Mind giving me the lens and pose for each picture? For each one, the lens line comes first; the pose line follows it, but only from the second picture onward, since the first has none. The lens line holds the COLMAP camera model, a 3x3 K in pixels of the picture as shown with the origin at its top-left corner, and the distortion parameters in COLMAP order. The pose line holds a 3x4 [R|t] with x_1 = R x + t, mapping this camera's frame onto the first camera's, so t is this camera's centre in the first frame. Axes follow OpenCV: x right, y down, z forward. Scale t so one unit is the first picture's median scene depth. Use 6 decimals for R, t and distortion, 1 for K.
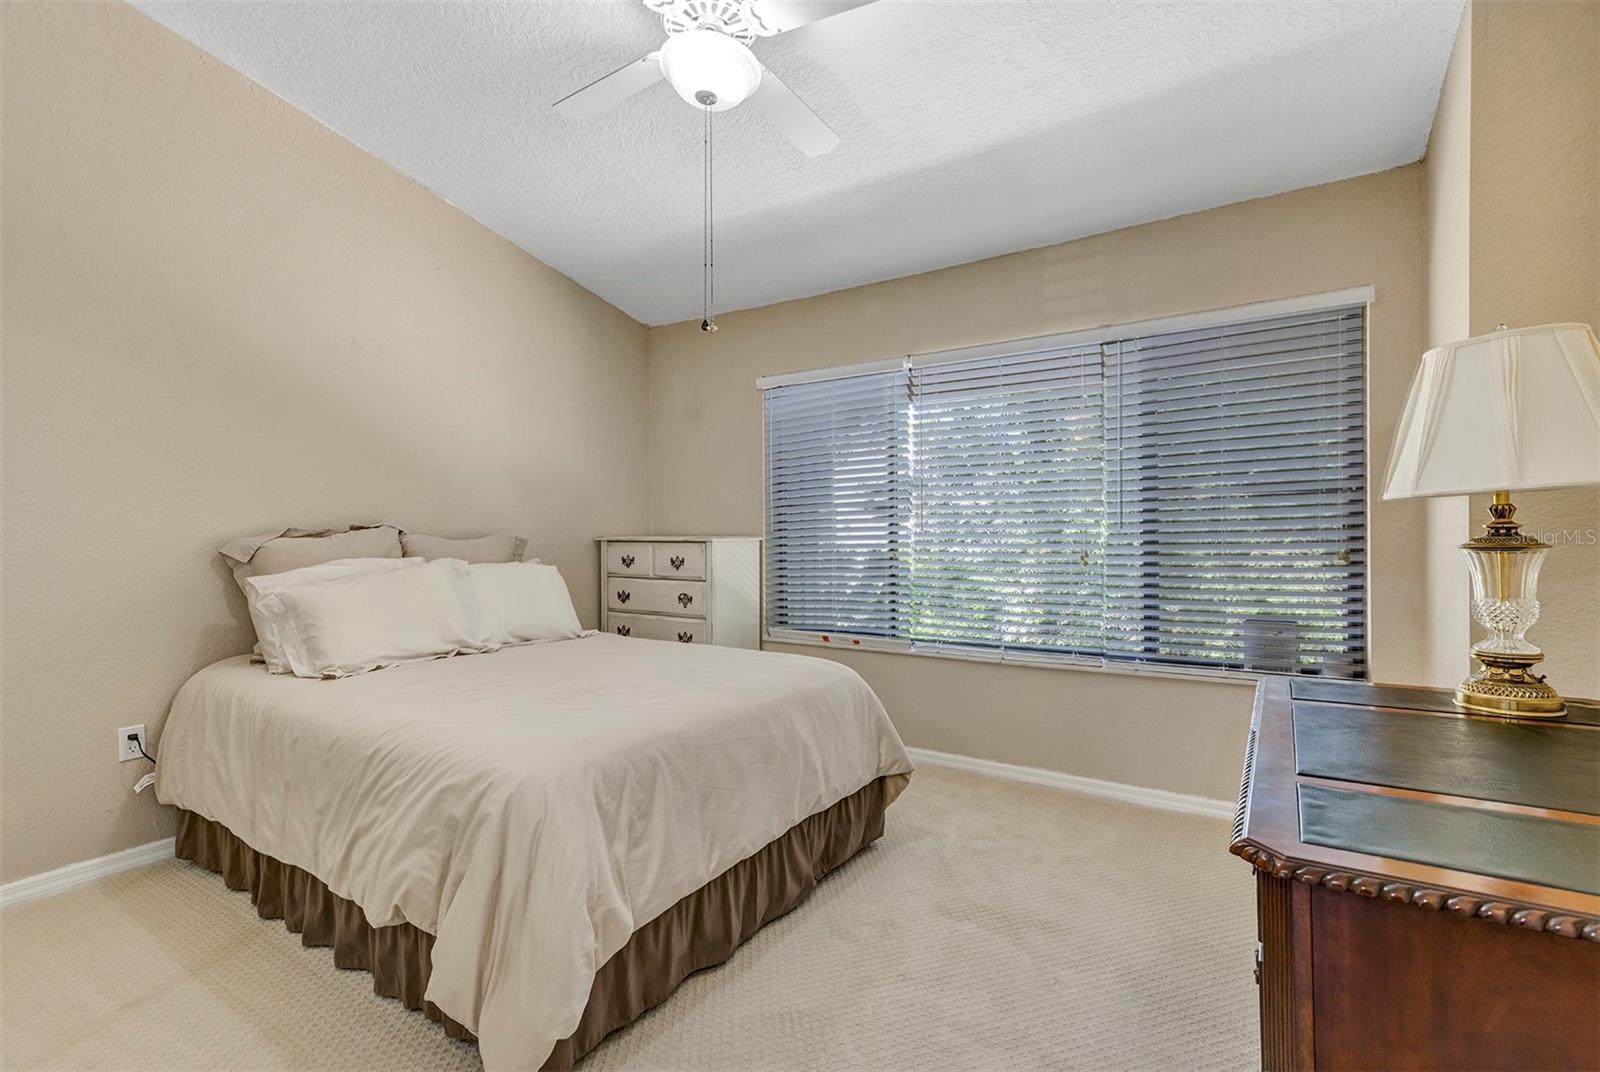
lens RADIAL K [[719.1, 0, 793.0], [0, 719.1, 533.5], [0, 0, 1]] dist [0.009254, 0.000185]
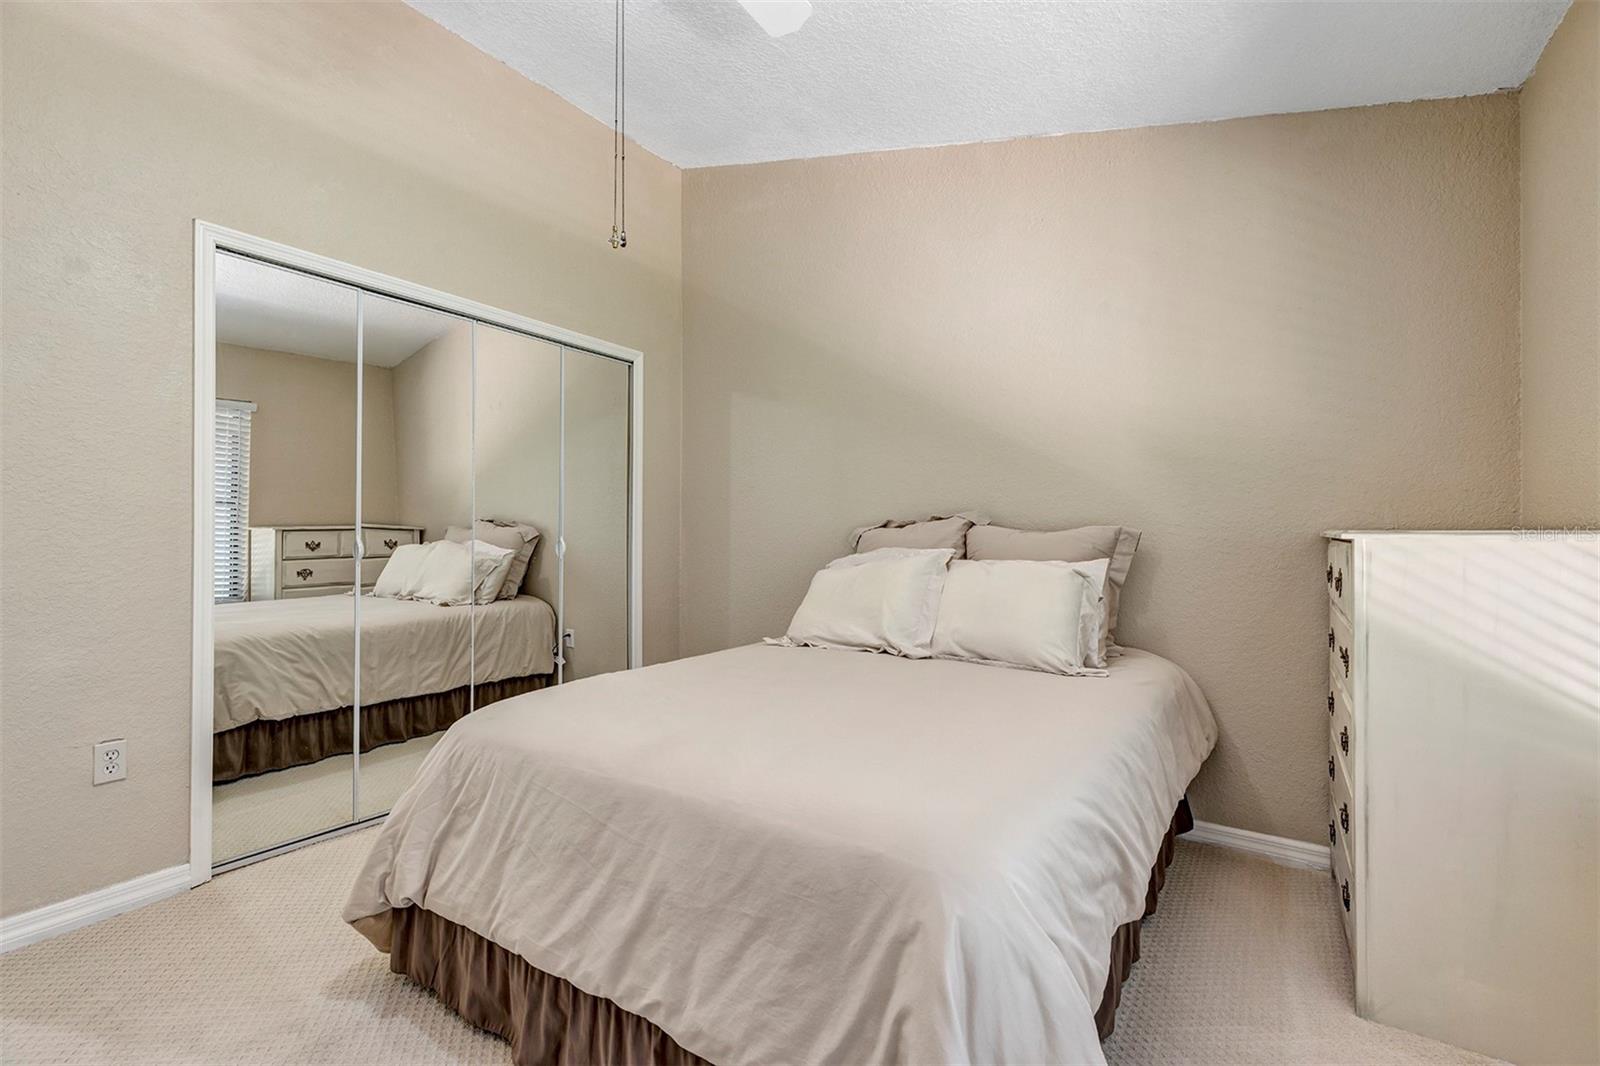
lens RADIAL K [[719.1, 0, 793.0], [0, 719.1, 530.5], [0, 0, 1]] dist [0.009254, 0.000185]
pose [[0.010718, 0.004458, -0.999933, 0.435522], [0.000999, 0.999990, 0.004469, 0.004024], [0.999942, -0.001047, 0.010713, 0.802495]]
